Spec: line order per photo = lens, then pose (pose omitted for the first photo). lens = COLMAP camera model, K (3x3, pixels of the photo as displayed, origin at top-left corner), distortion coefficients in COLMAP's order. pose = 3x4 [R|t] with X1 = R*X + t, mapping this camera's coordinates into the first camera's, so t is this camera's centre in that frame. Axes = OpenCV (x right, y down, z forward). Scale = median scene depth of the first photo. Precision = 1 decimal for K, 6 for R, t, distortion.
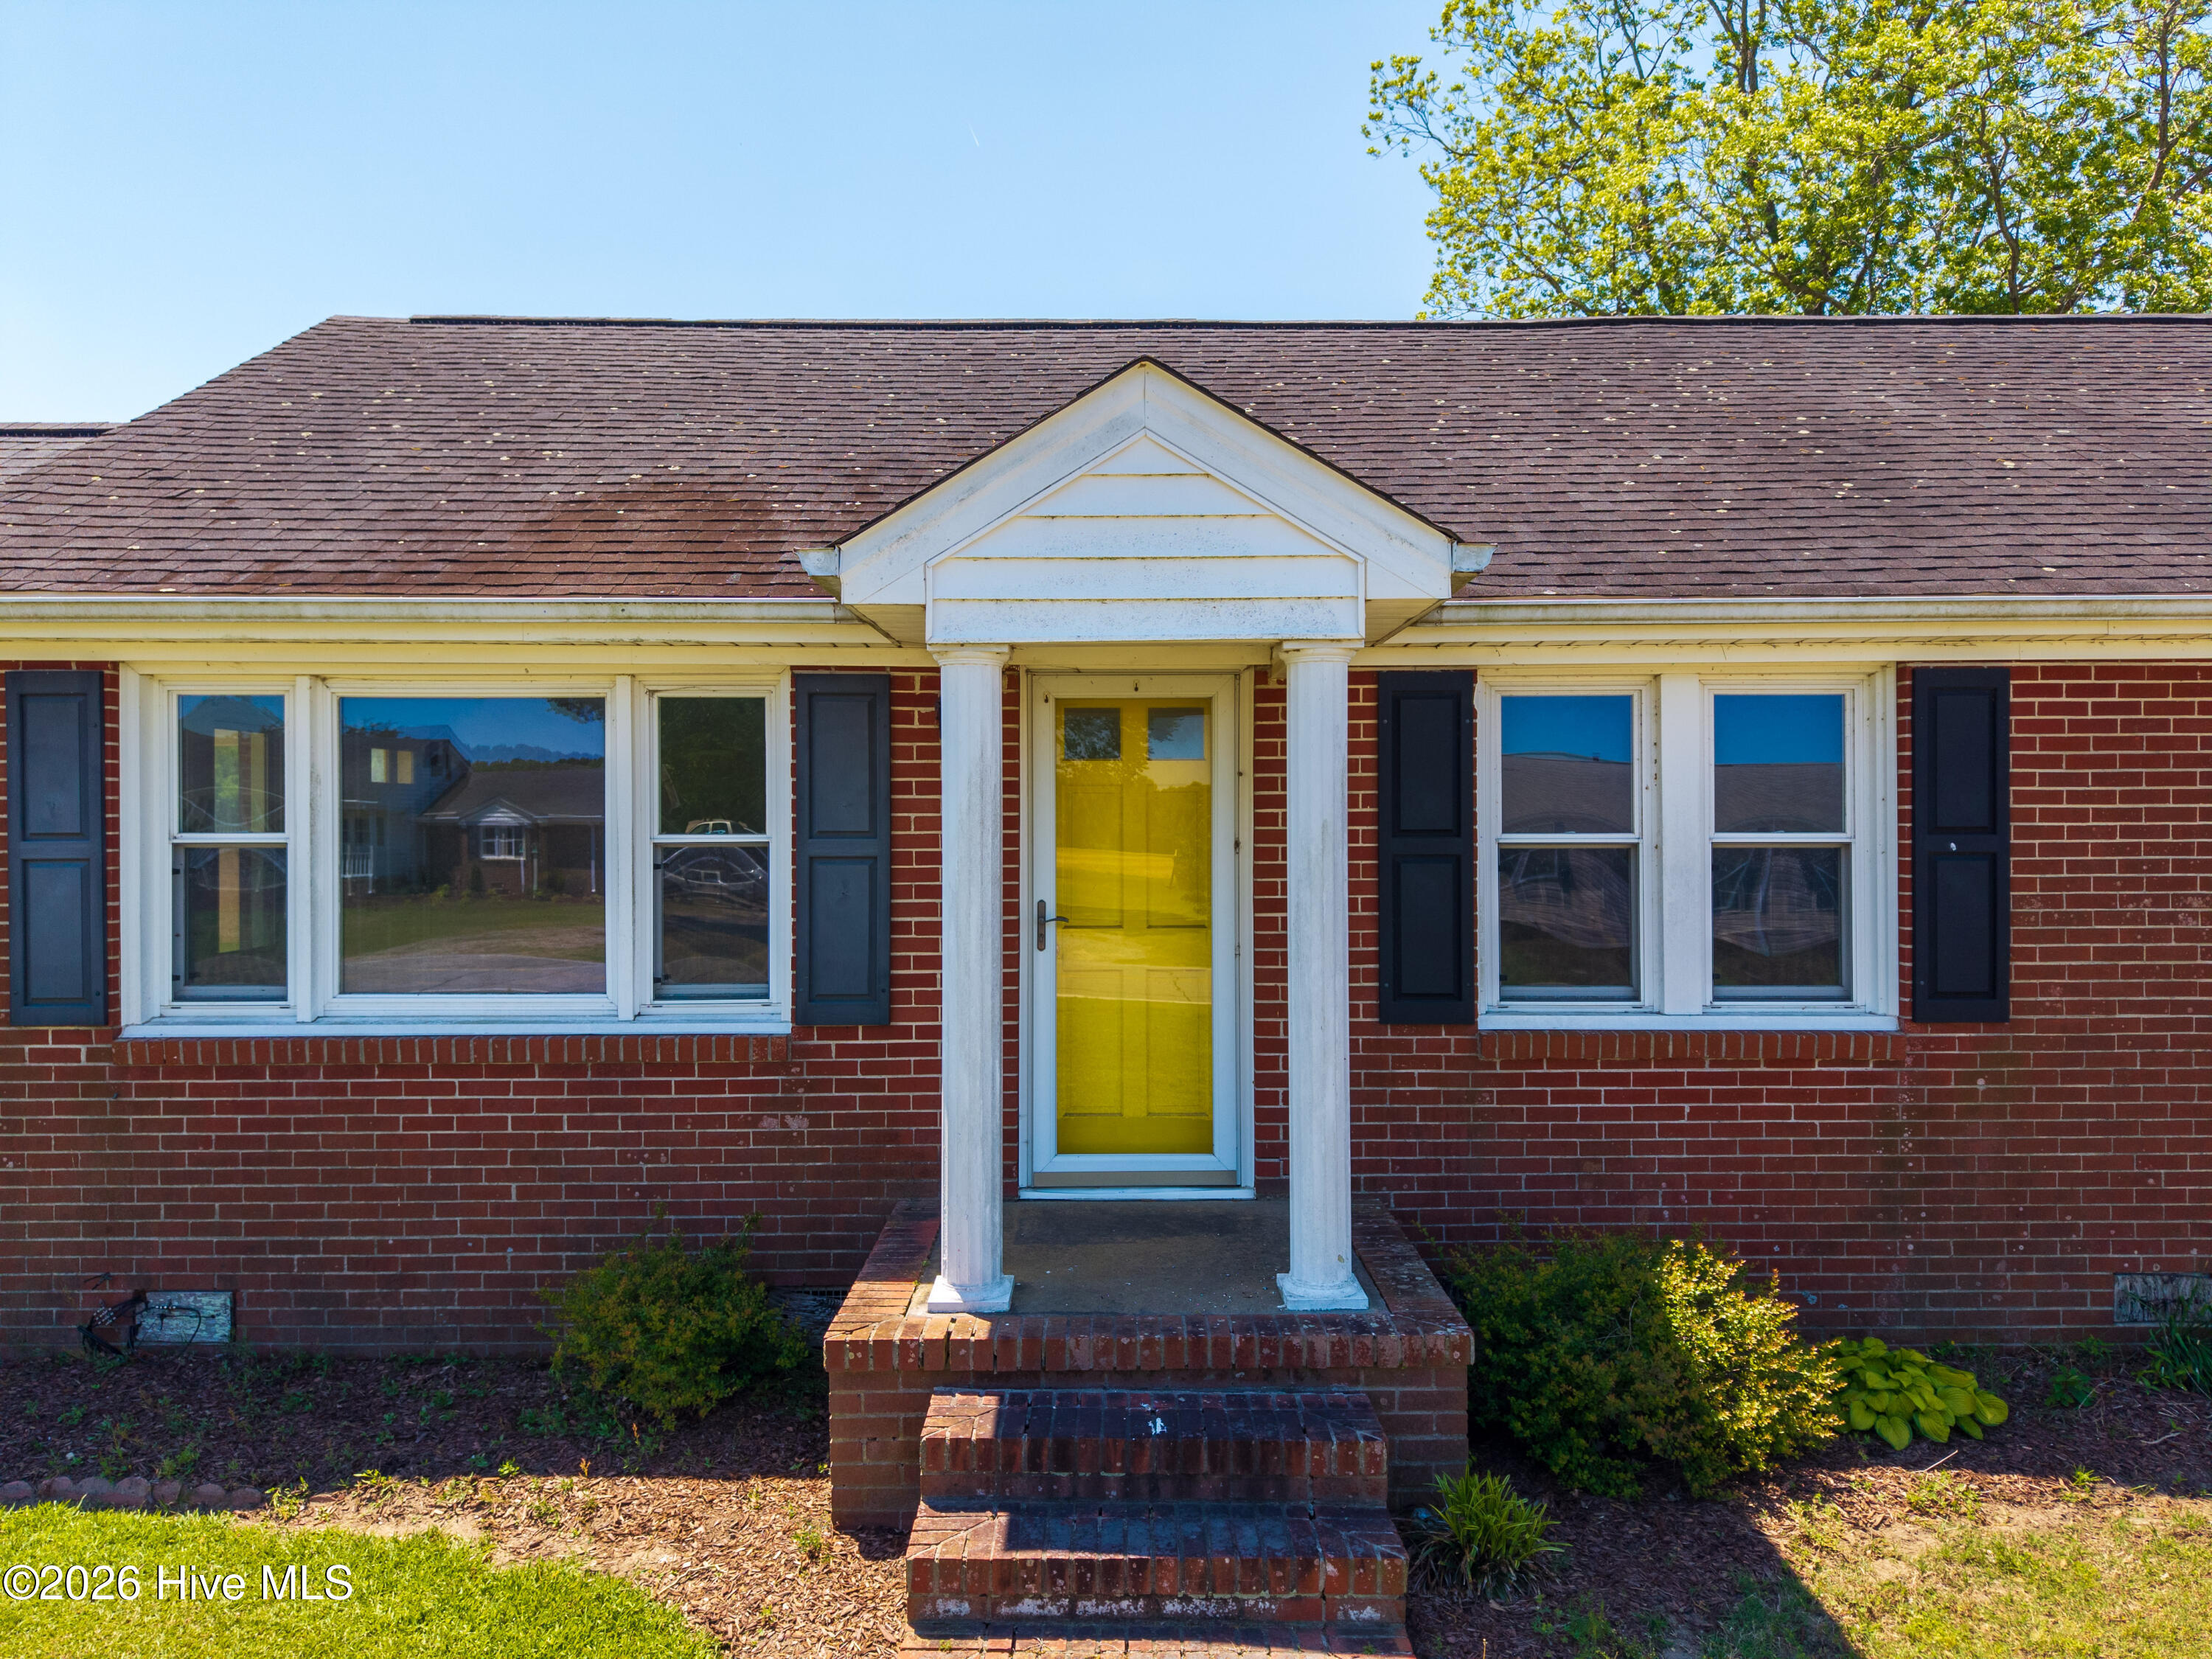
lens RADIAL K [[1560.2, 0, 1106.0], [0, 1560.2, 829.5], [0, 0, 1]] dist [-0.000532, -0.003391]
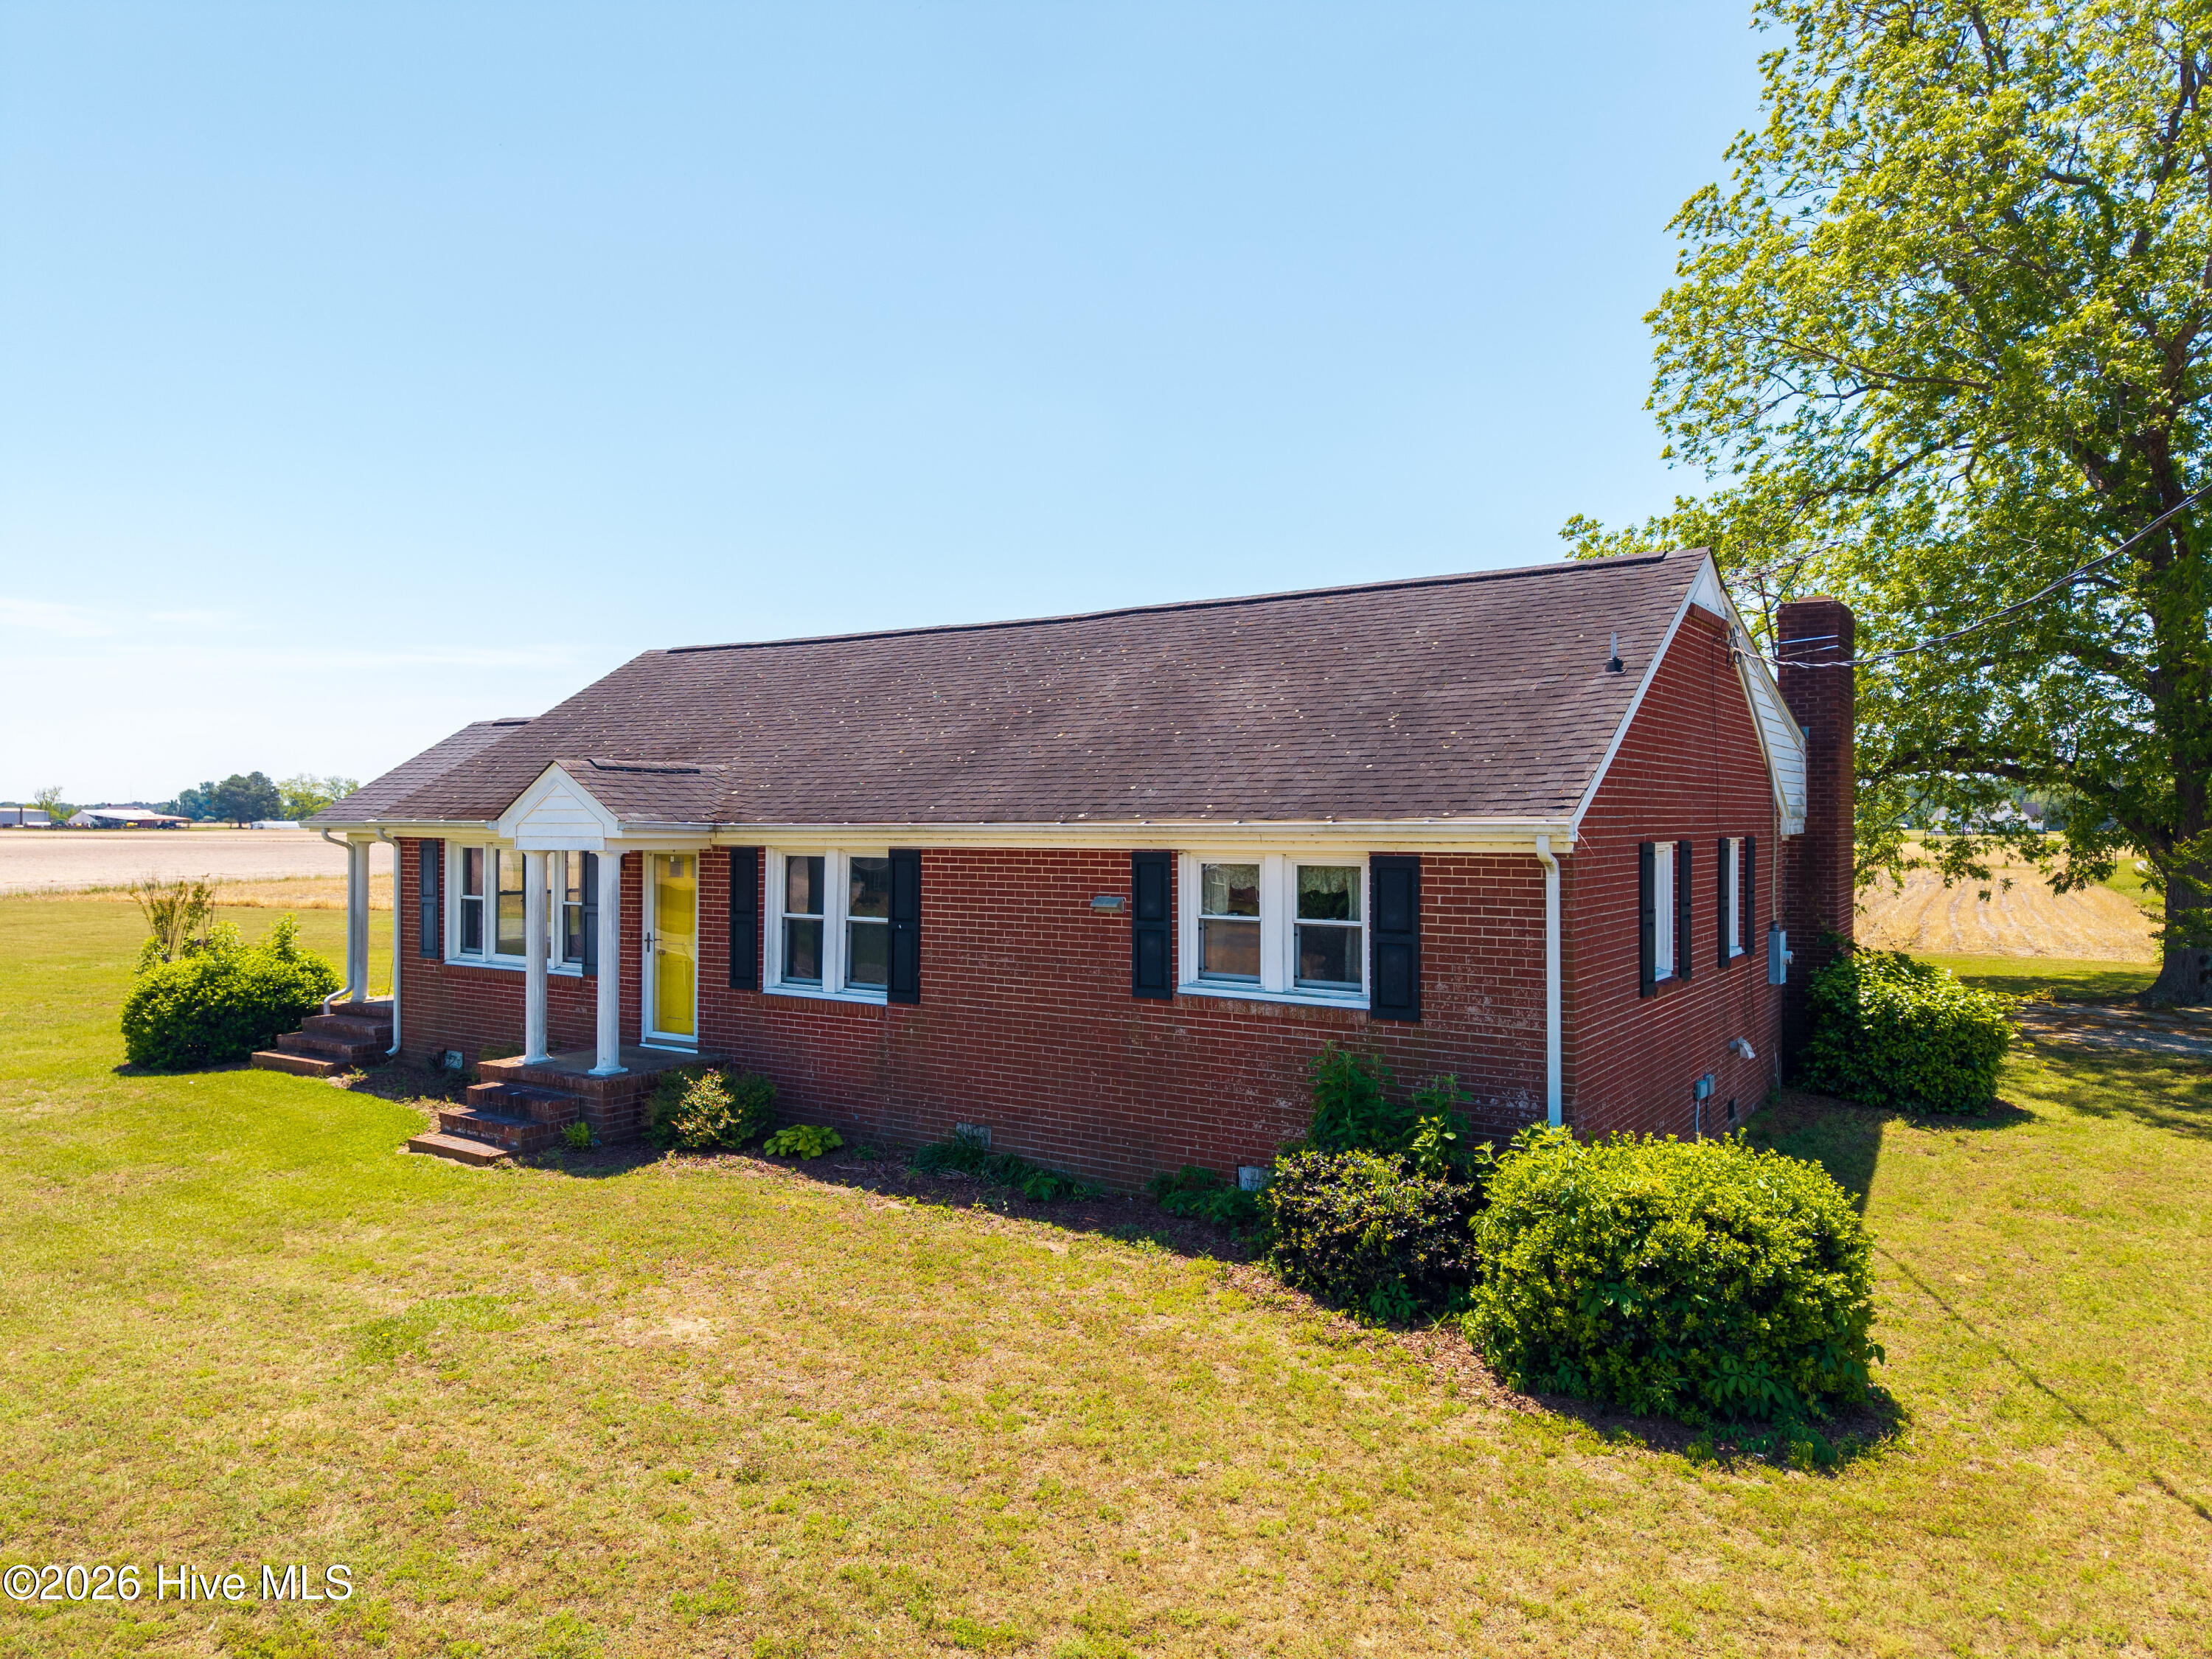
lens RADIAL K [[1560.2, 0, 1106.0], [0, 1560.2, 829.5], [0, 0, 1]] dist [-0.000532, -0.003391]
pose [[0.831178, 0.007533, -0.555955, 2.013476], [-0.015314, 0.999839, -0.009348, -0.112459], [0.555795, 0.016283, 0.831160, -0.730865]]
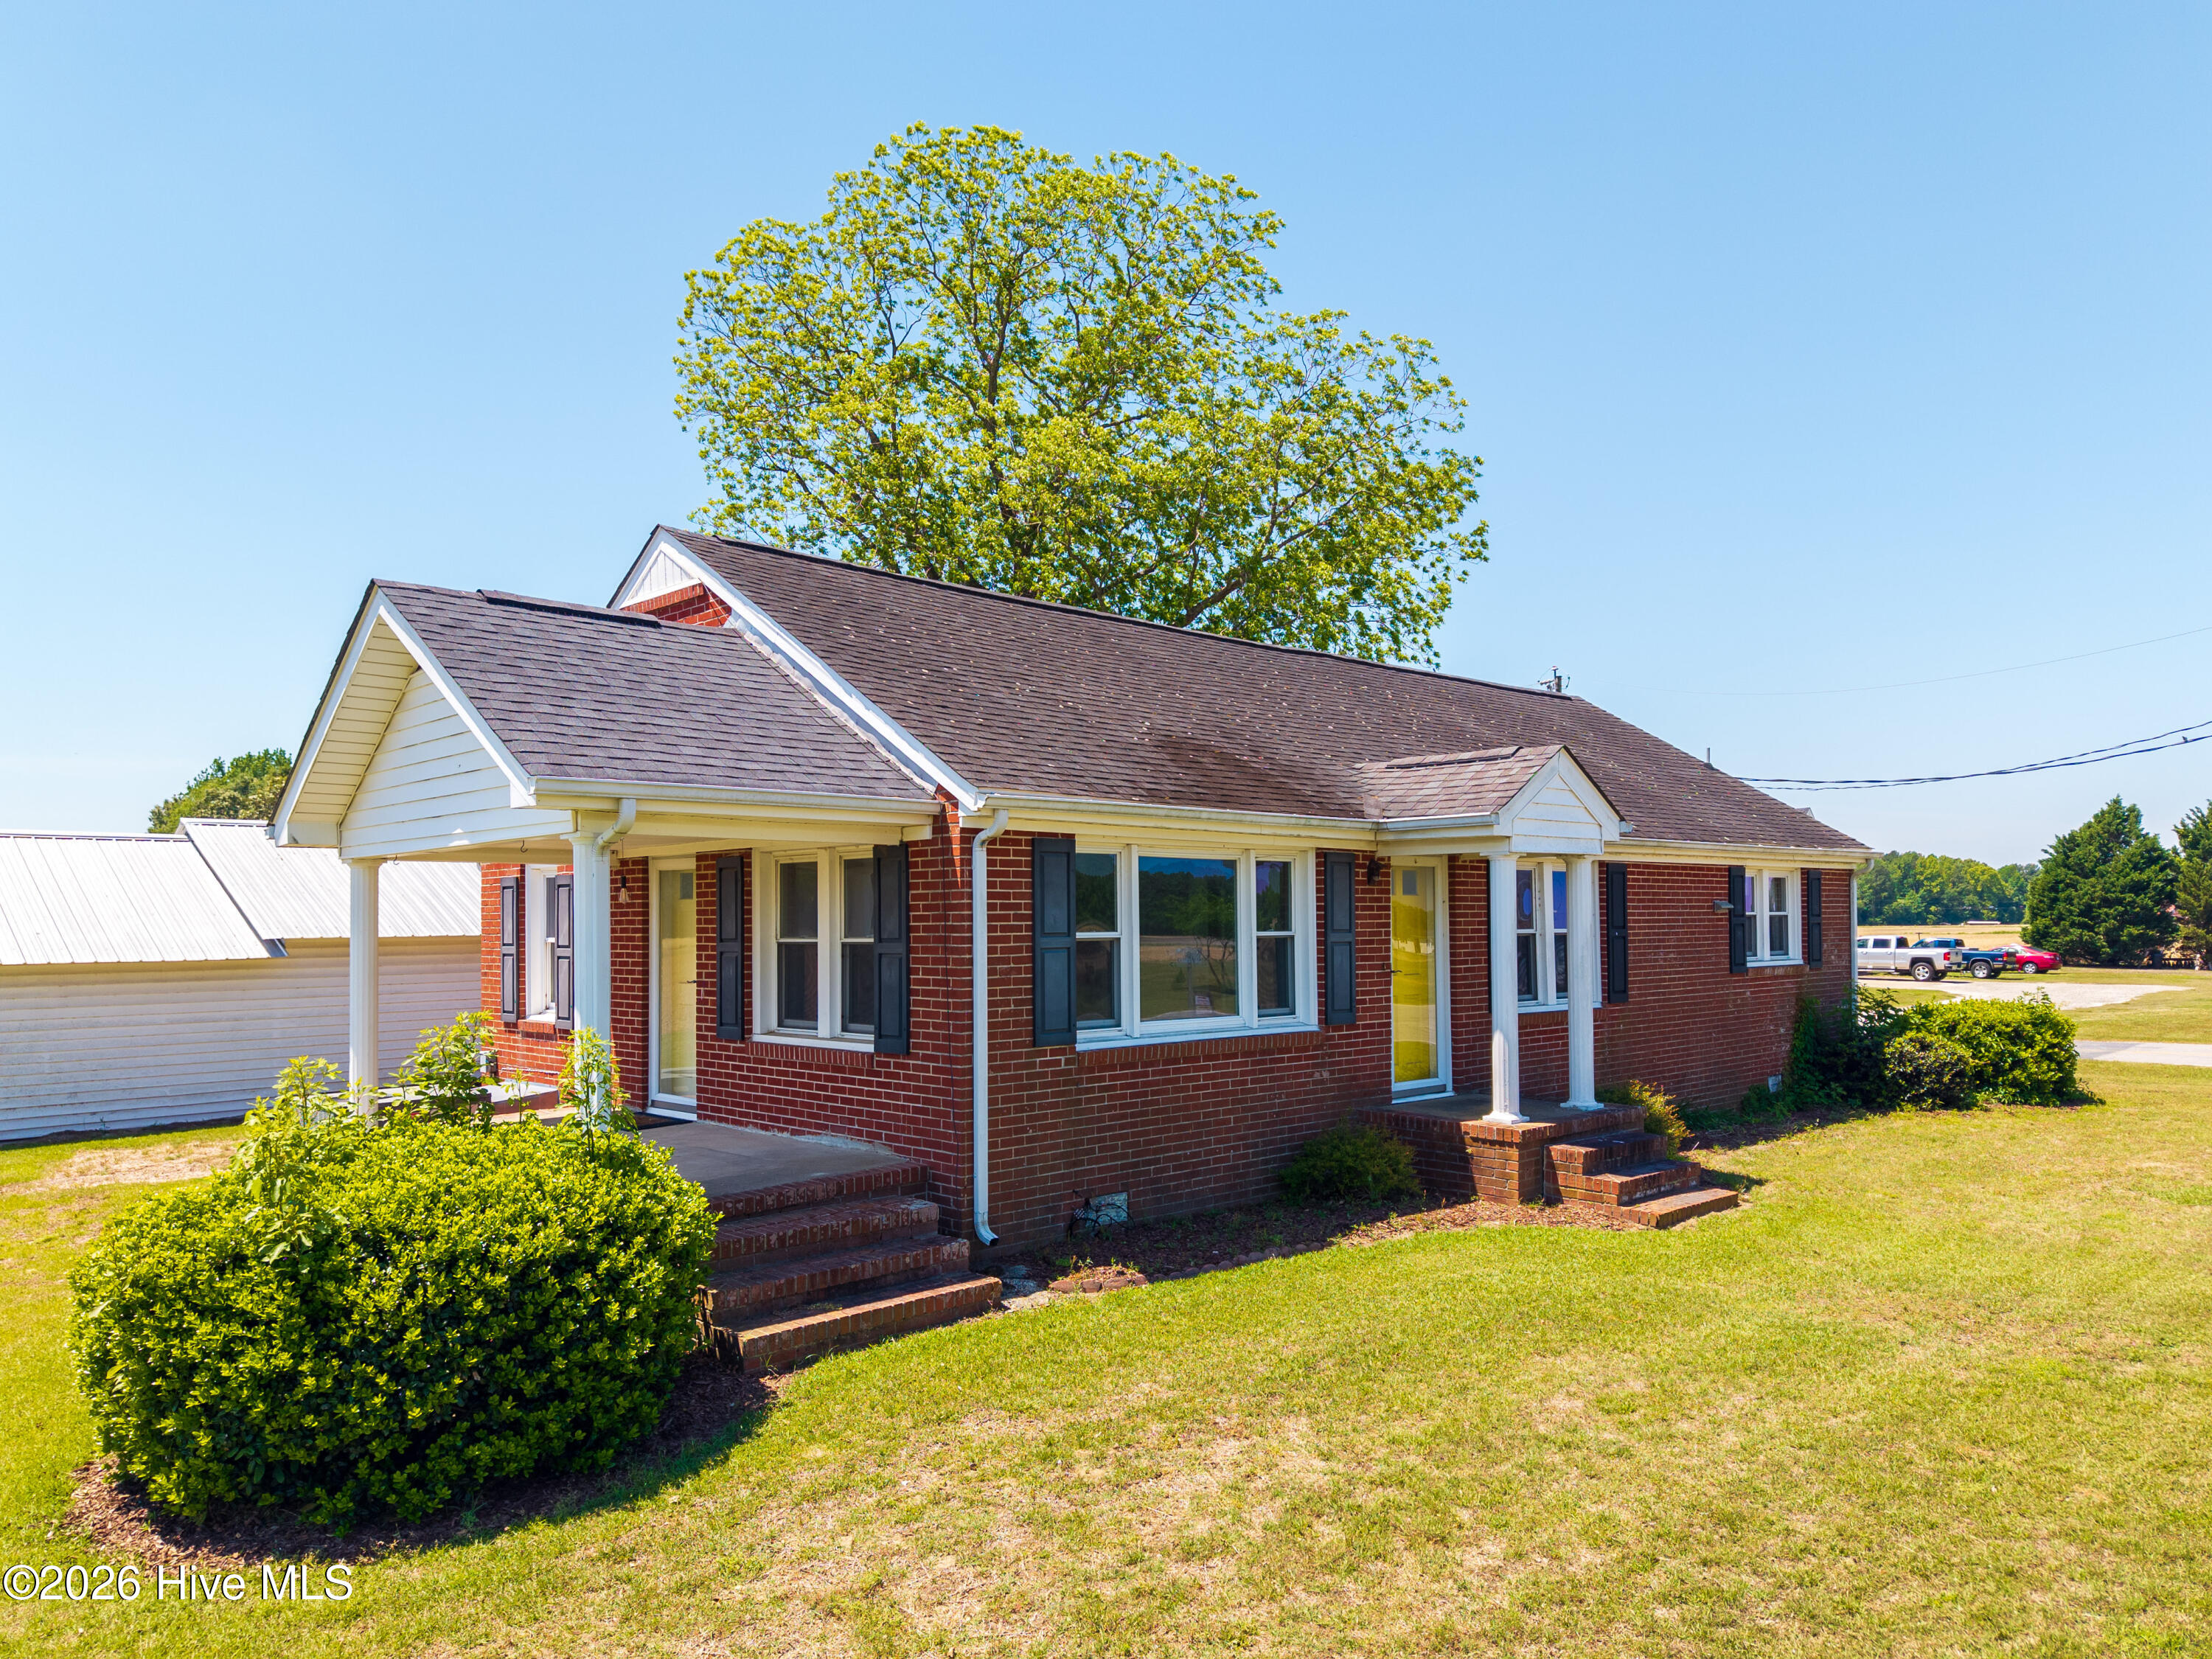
lens RADIAL K [[1560.2, 0, 1106.0], [0, 1560.2, 829.5], [0, 0, 1]] dist [-0.000532, -0.003391]
pose [[0.718691, 0.042382, 0.694036, -1.823415], [-0.006060, 0.998485, -0.054699, -0.016671], [-0.695303, 0.035106, 0.717859, -0.268901]]
